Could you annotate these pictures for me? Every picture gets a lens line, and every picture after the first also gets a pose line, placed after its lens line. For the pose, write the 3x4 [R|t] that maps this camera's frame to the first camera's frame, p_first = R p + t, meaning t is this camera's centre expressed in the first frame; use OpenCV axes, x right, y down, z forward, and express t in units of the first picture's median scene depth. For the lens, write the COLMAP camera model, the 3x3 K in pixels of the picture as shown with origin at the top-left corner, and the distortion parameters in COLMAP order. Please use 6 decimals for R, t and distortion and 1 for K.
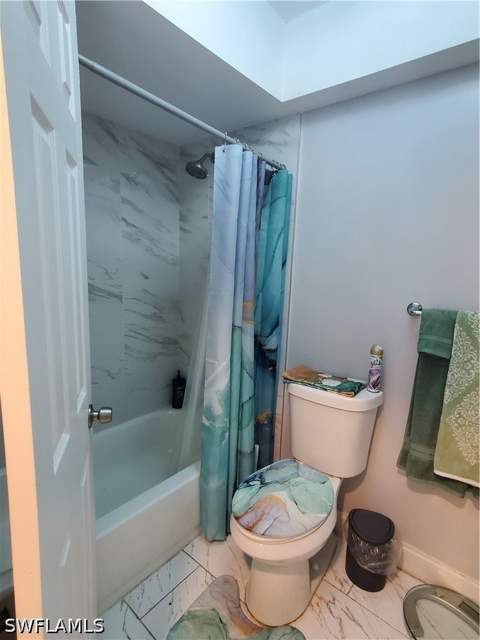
lens RADIAL K [[344.7, 0, 238.2], [0, 344.7, 320.6], [0, 0, 1]] dist [0.001483, 0.009256]
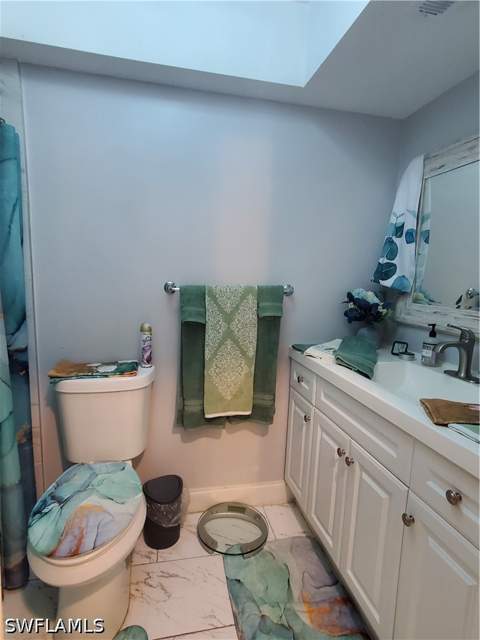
lens RADIAL K [[344.7, 0, 237.2], [0, 344.7, 320.5], [0, 0, 1]] dist [0.001483, 0.009256]
pose [[0.612662, -0.117512, 0.781560, -0.260538], [0.117848, 0.991413, 0.056684, 0.037324], [-0.781510, 0.057377, 0.621249, 0.118747]]
